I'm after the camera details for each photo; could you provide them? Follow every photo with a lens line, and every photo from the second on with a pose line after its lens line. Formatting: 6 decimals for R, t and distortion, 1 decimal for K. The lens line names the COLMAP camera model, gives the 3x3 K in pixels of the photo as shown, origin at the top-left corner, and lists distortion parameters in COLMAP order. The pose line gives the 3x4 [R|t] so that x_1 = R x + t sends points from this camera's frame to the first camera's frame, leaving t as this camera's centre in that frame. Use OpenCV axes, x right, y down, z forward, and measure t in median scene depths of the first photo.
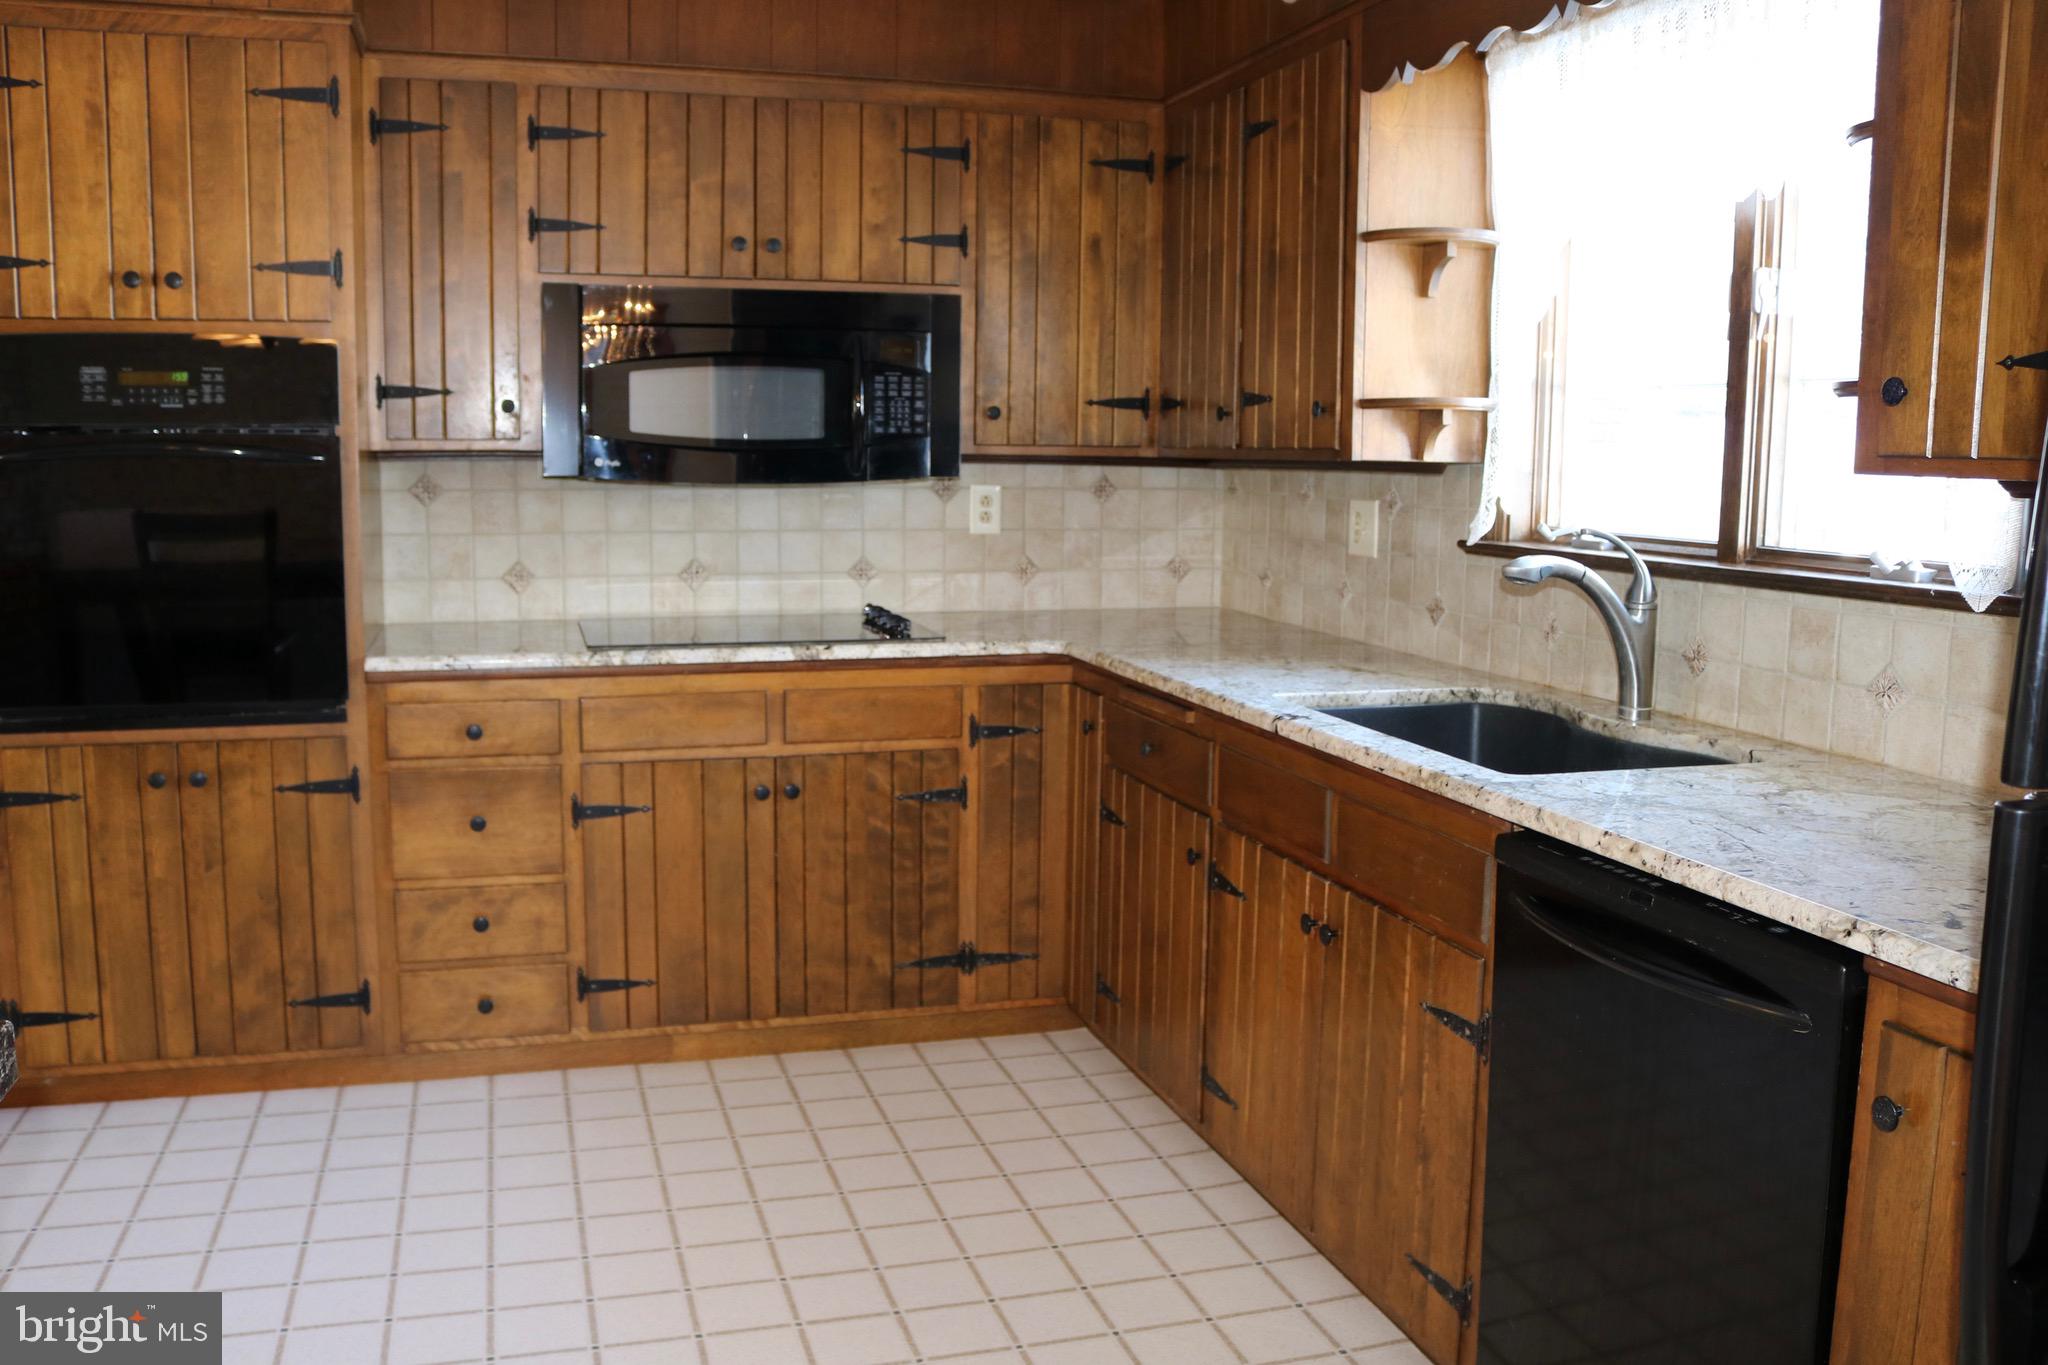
lens RADIAL K [[1755.7, 0, 1012.4], [0, 1755.7, 685.2], [0, 0, 1]] dist [-0.160730, 0.129578]
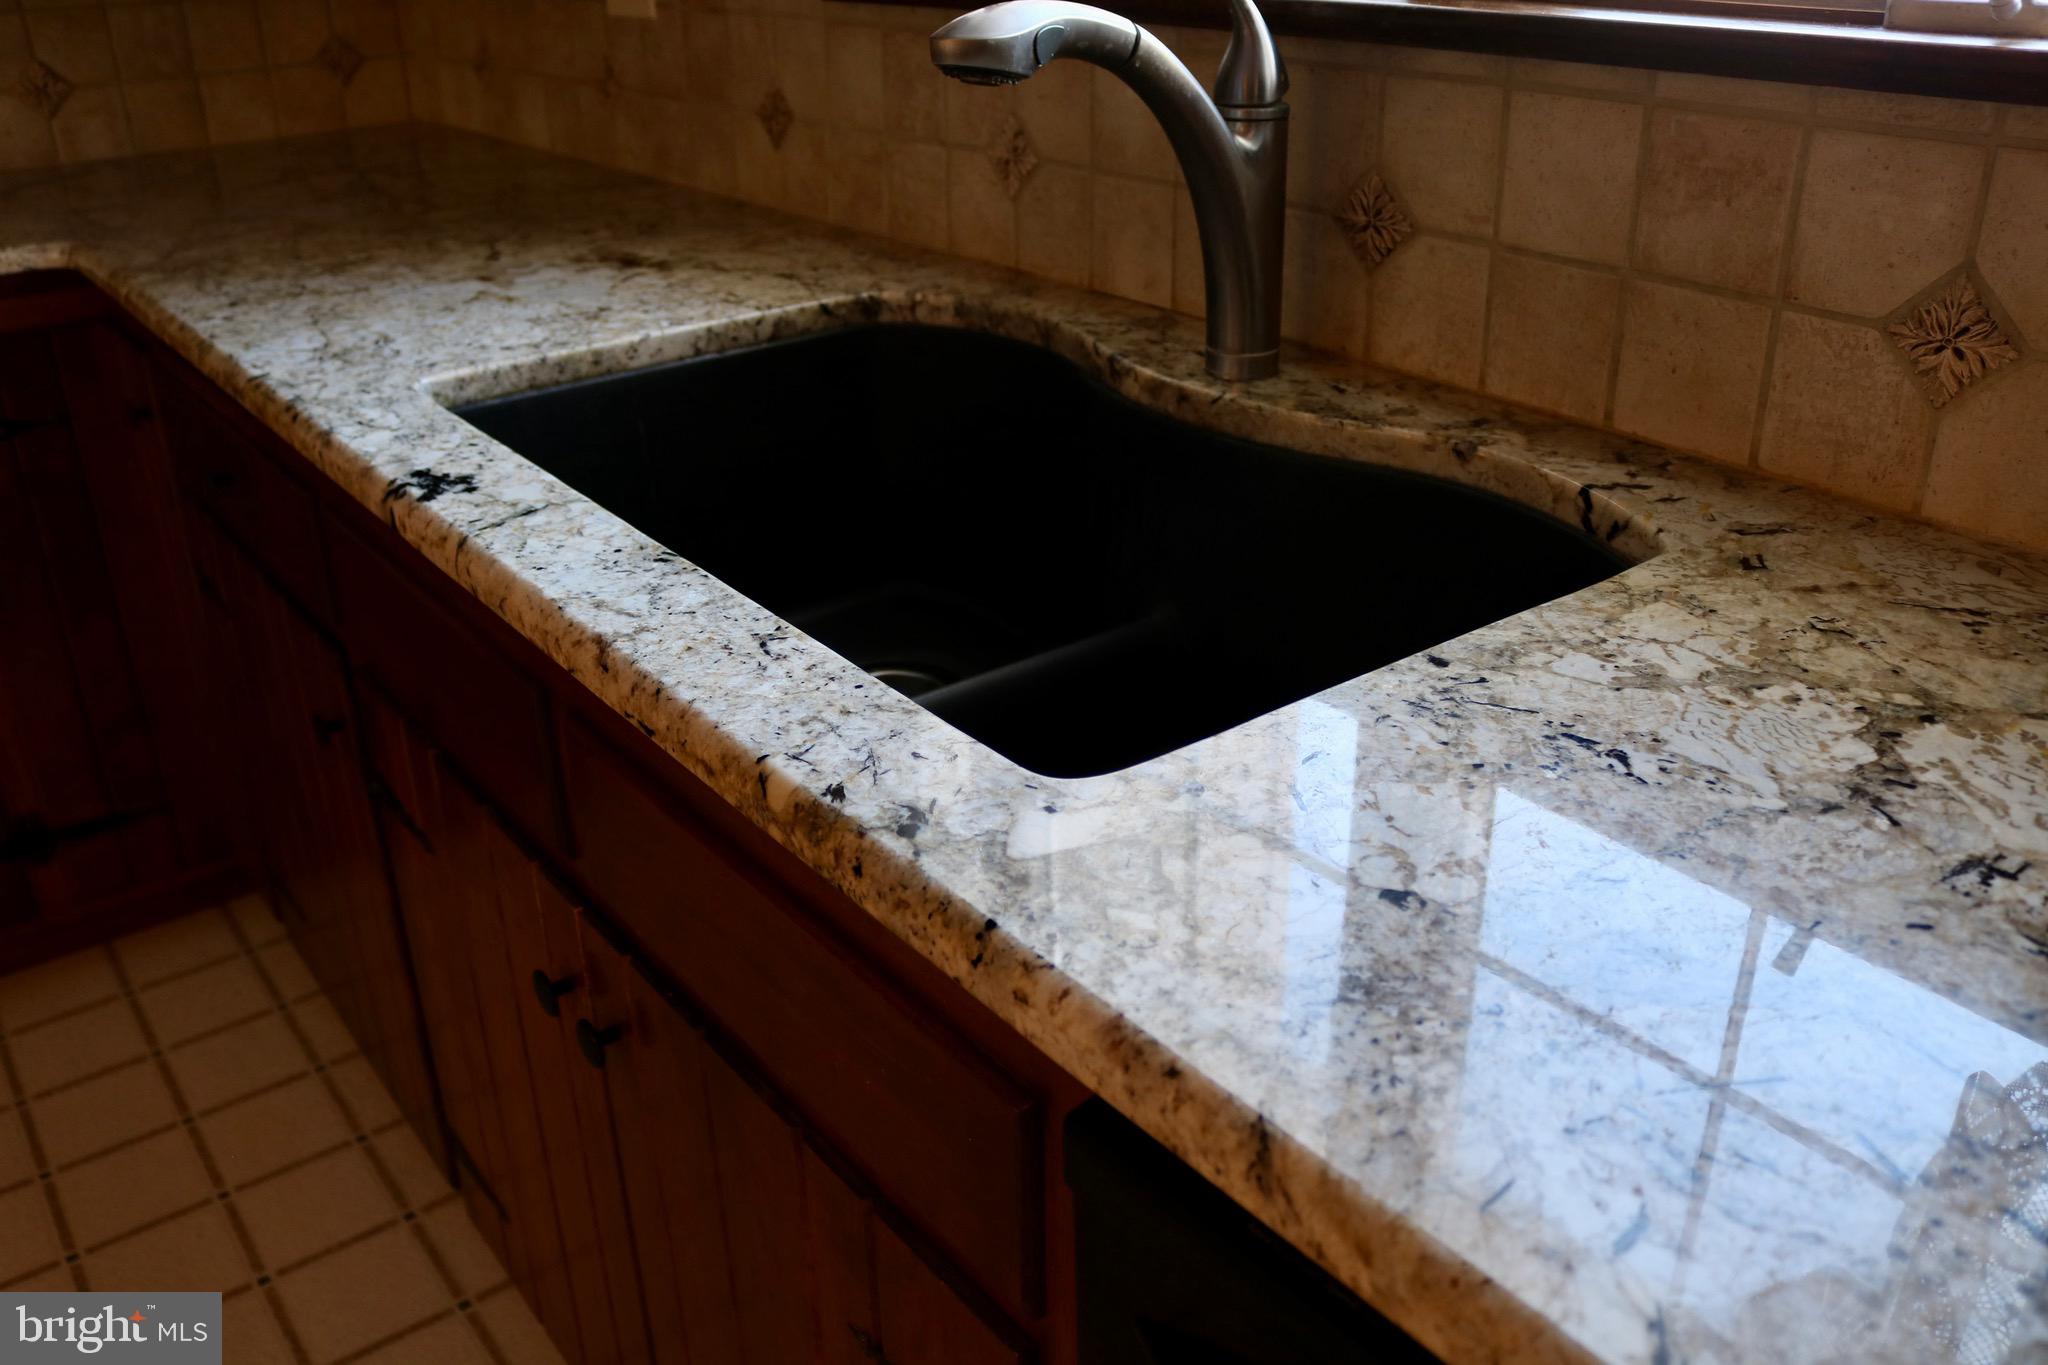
lens RADIAL K [[1755.7, 0, 1012.4], [0, 1755.7, 685.2], [0, 0, 1]] dist [-0.160730, 0.129578]
pose [[0.935767, -0.177902, 0.304452, 0.119249], [0.076890, 0.945572, 0.316199, -0.038534], [-0.344134, -0.272479, 0.898514, 0.456261]]
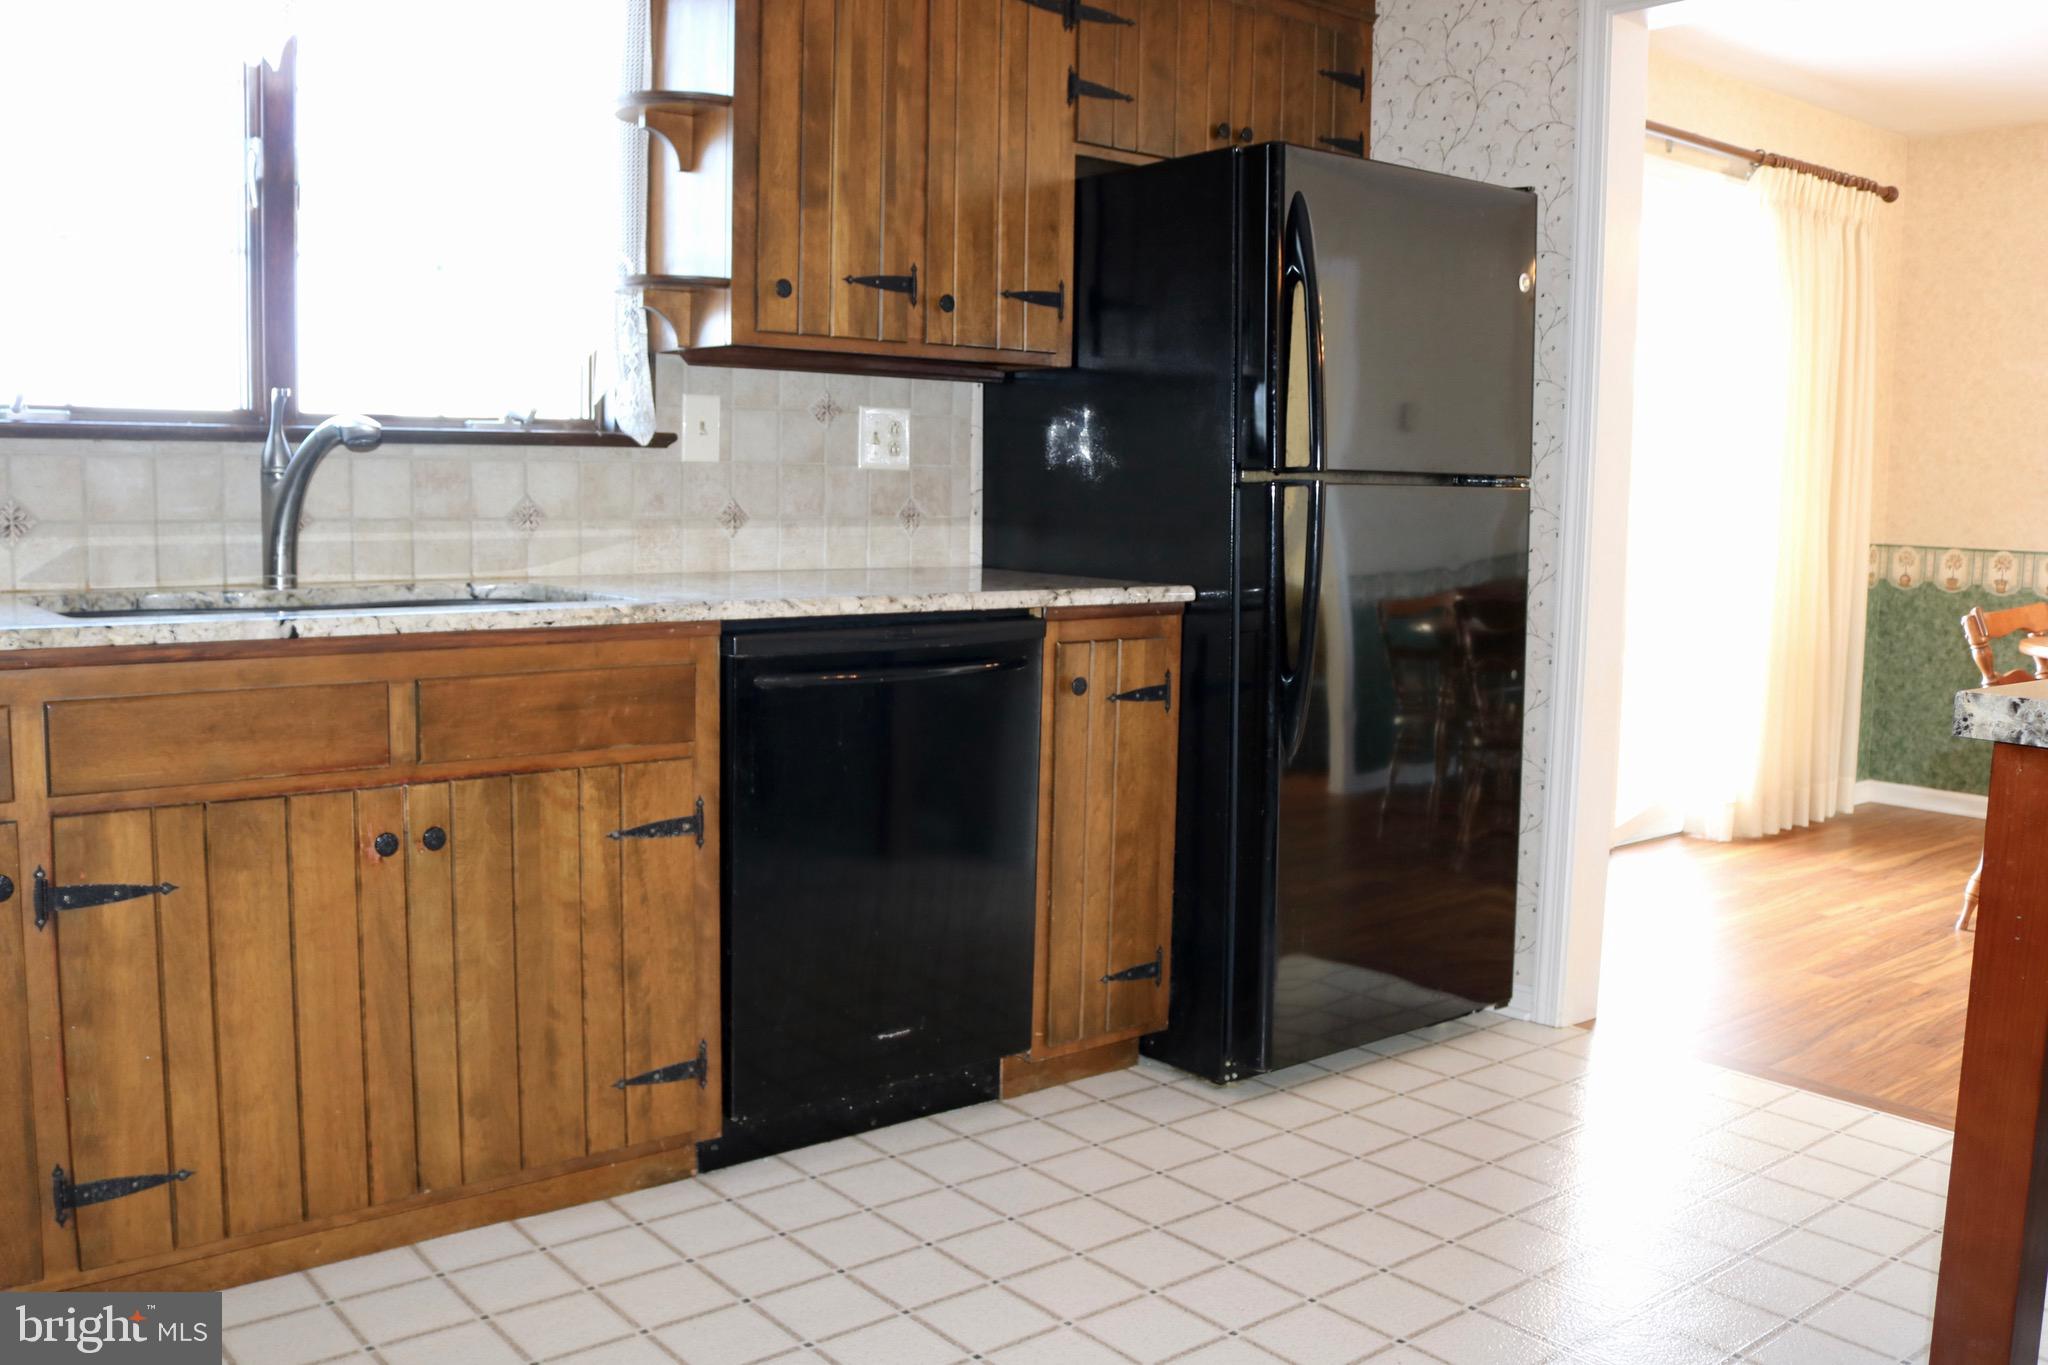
lens RADIAL K [[1755.7, 0, 1012.4], [0, 1755.7, 685.2], [0, 0, 1]] dist [-0.160730, 0.129578]
pose [[-0.382768, -0.126198, 0.915184, -0.523941], [0.101630, 0.978862, 0.177484, -0.043044], [-0.918237, 0.160945, -0.361852, 0.744571]]
